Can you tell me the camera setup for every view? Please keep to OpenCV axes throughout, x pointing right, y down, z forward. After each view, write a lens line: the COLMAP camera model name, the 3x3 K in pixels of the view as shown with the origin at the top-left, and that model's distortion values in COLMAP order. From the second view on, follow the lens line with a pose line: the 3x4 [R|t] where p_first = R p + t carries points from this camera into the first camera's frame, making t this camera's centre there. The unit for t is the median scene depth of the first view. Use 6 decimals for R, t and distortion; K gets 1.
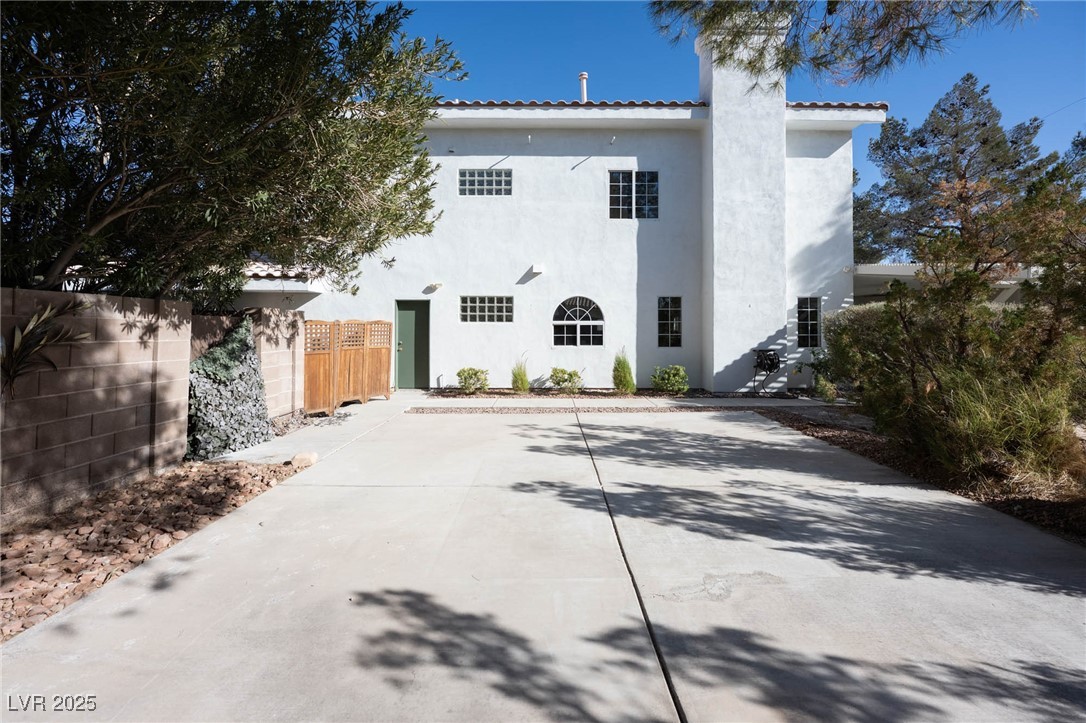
lens RADIAL K [[446.3, 0, 550.8], [0, 446.3, 315.4], [0, 0, 1]] dist [-0.003869, -0.000390]
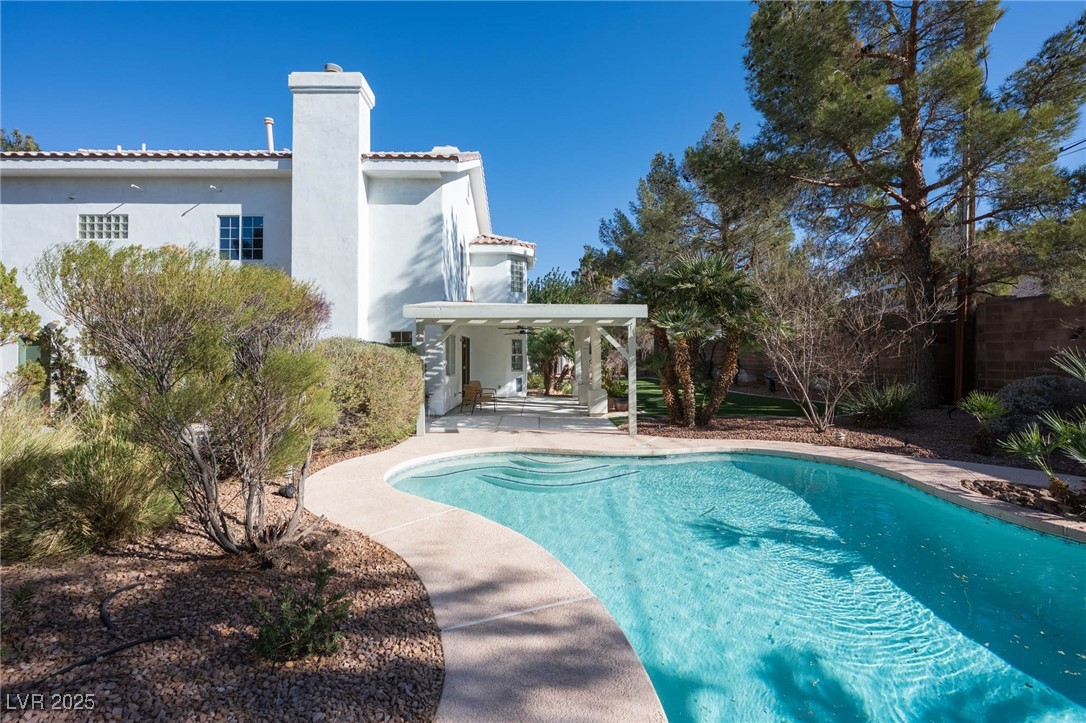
lens RADIAL K [[459.6, 0, 538.4], [0, 459.6, 358.0], [0, 0, 1]] dist [-0.002495, 0.000060]
pose [[0.999679, -0.003215, 0.025142, 0.887955], [0.002474, 0.999563, 0.029440, -0.006614], [-0.025225, -0.029368, 0.999250, -0.155149]]
